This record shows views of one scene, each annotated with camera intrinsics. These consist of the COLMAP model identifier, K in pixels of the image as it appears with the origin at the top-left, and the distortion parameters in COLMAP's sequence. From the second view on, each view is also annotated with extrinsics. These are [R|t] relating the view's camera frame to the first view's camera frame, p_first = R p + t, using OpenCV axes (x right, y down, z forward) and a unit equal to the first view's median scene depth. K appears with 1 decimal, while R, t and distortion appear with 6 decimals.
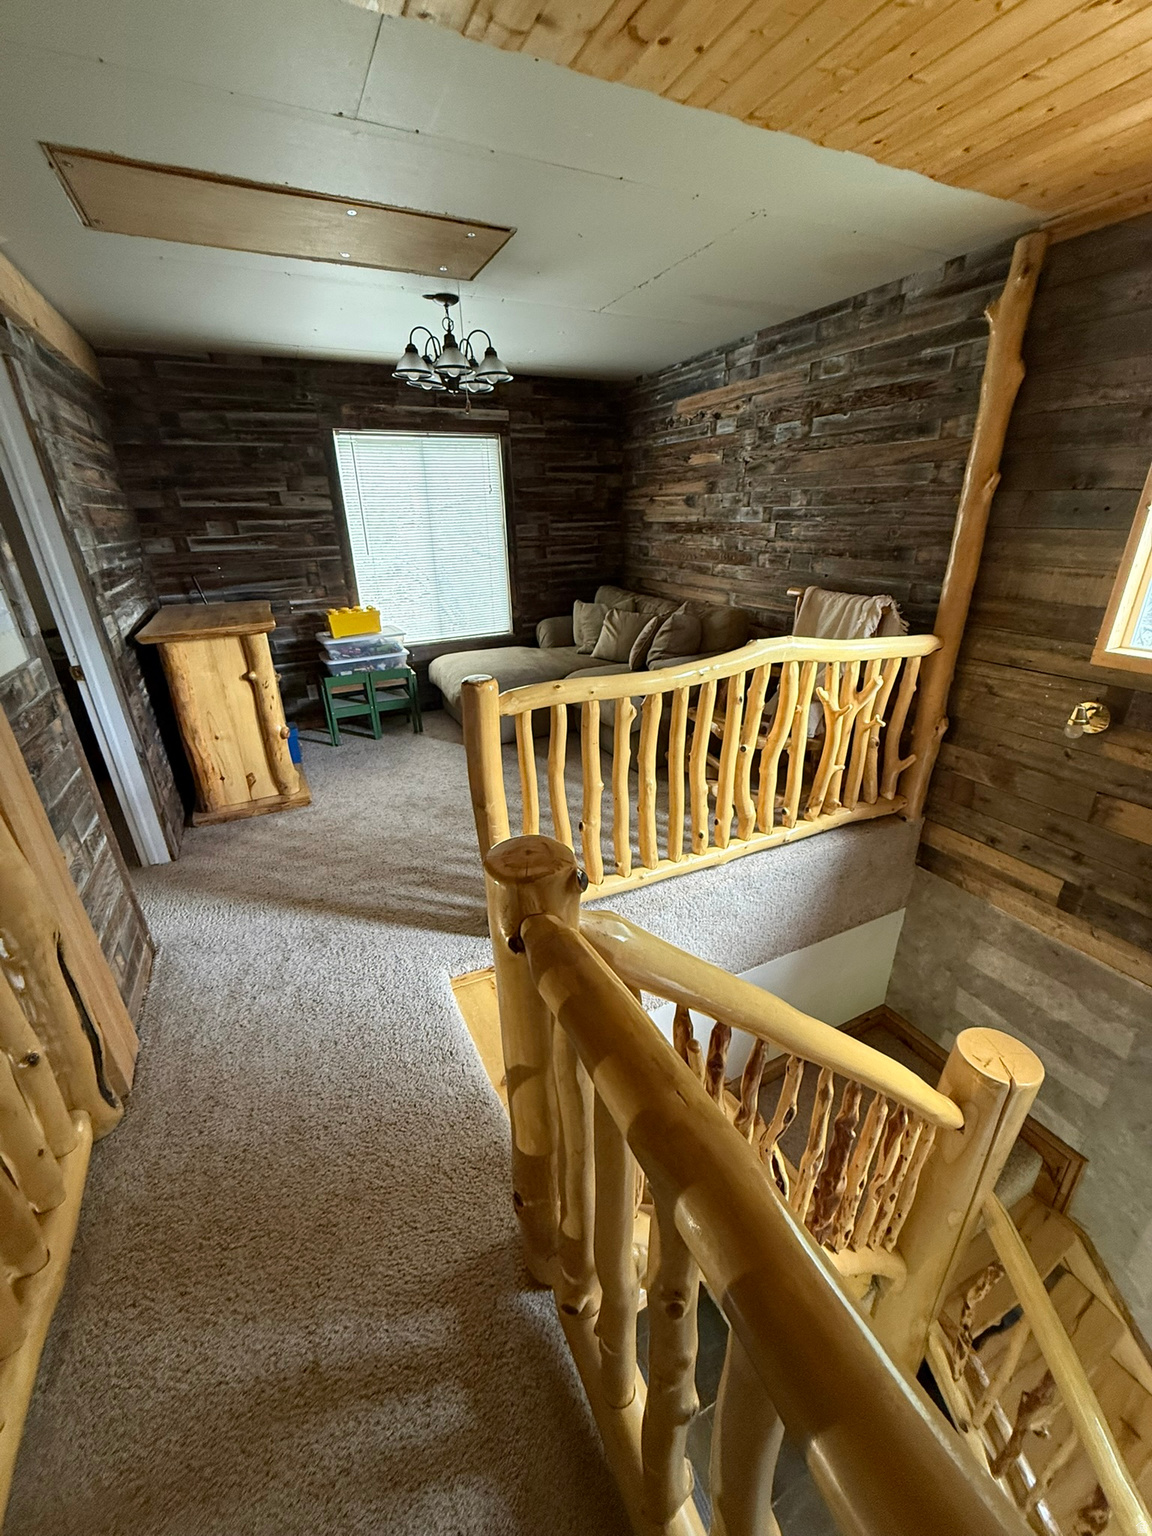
lens RADIAL K [[607.4, 0, 577.7], [0, 607.4, 766.4], [0, 0, 1]] dist [-0.000529, -0.000330]
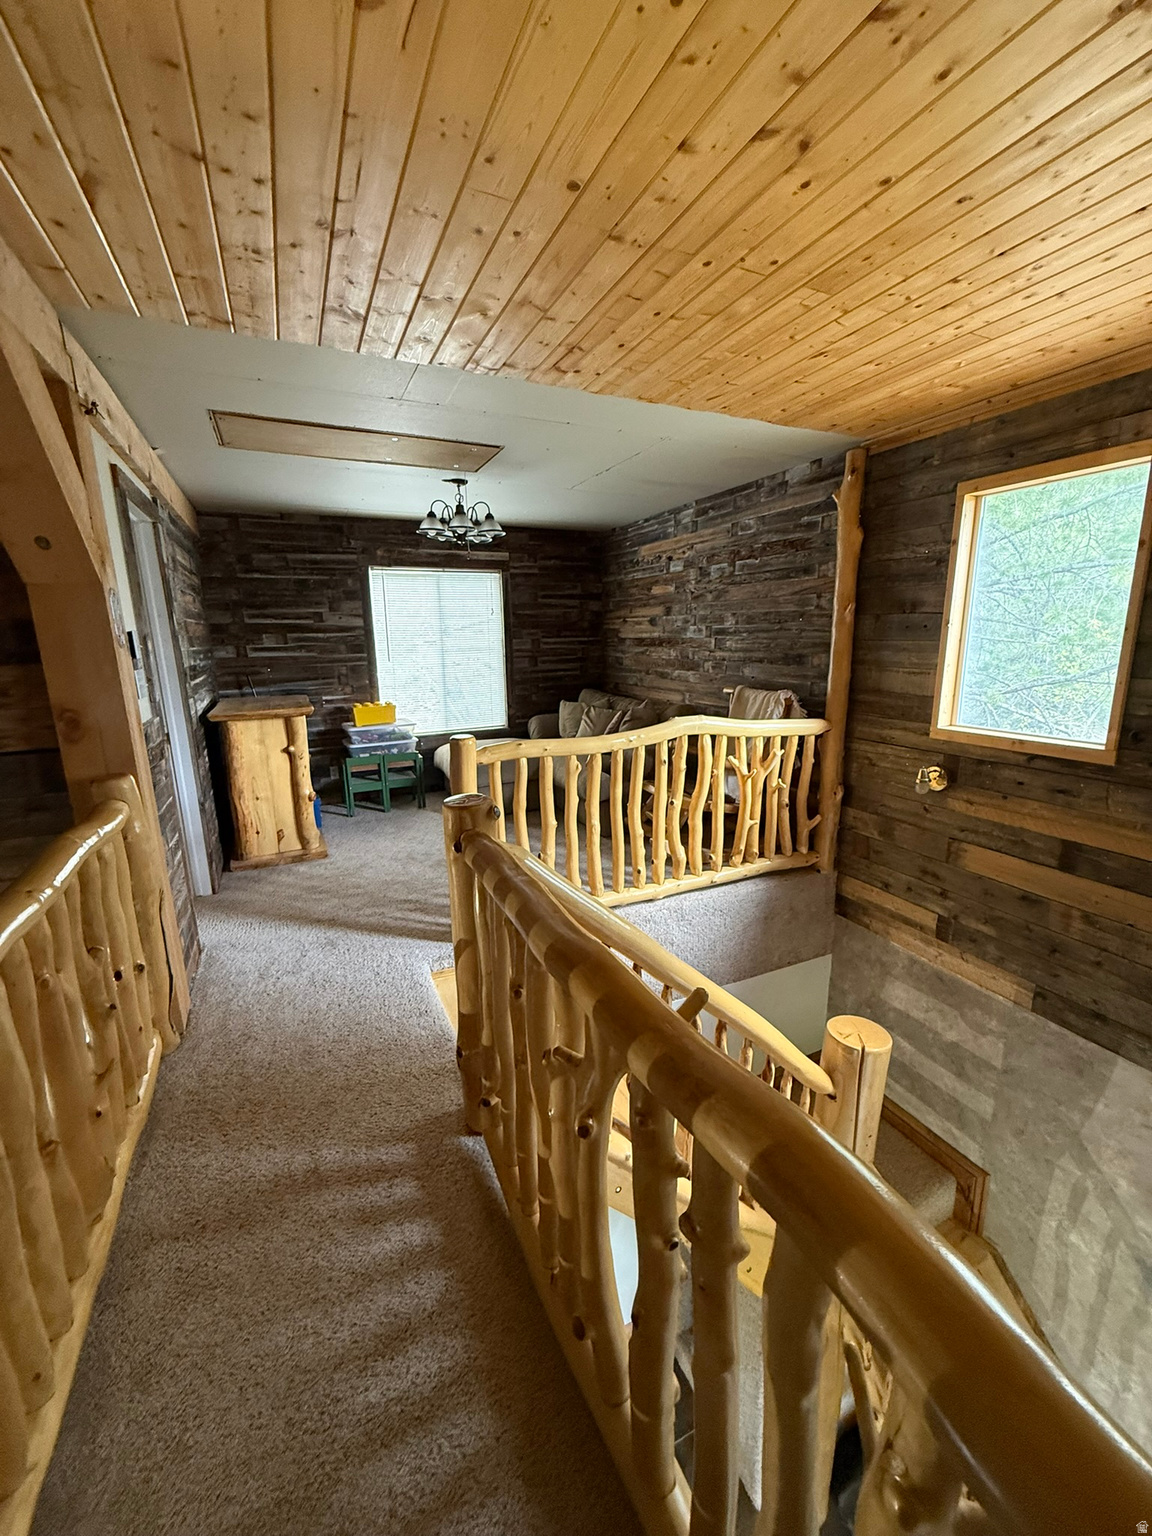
lens RADIAL K [[607.4, 0, 574.9], [0, 607.4, 767.4], [0, 0, 1]] dist [-0.000529, -0.000330]
pose [[0.999730, 0.011672, -0.020101, 0.087917], [-0.015090, 0.983678, -0.179305, 0.121058], [0.017680, 0.179560, 0.983588, -0.252056]]
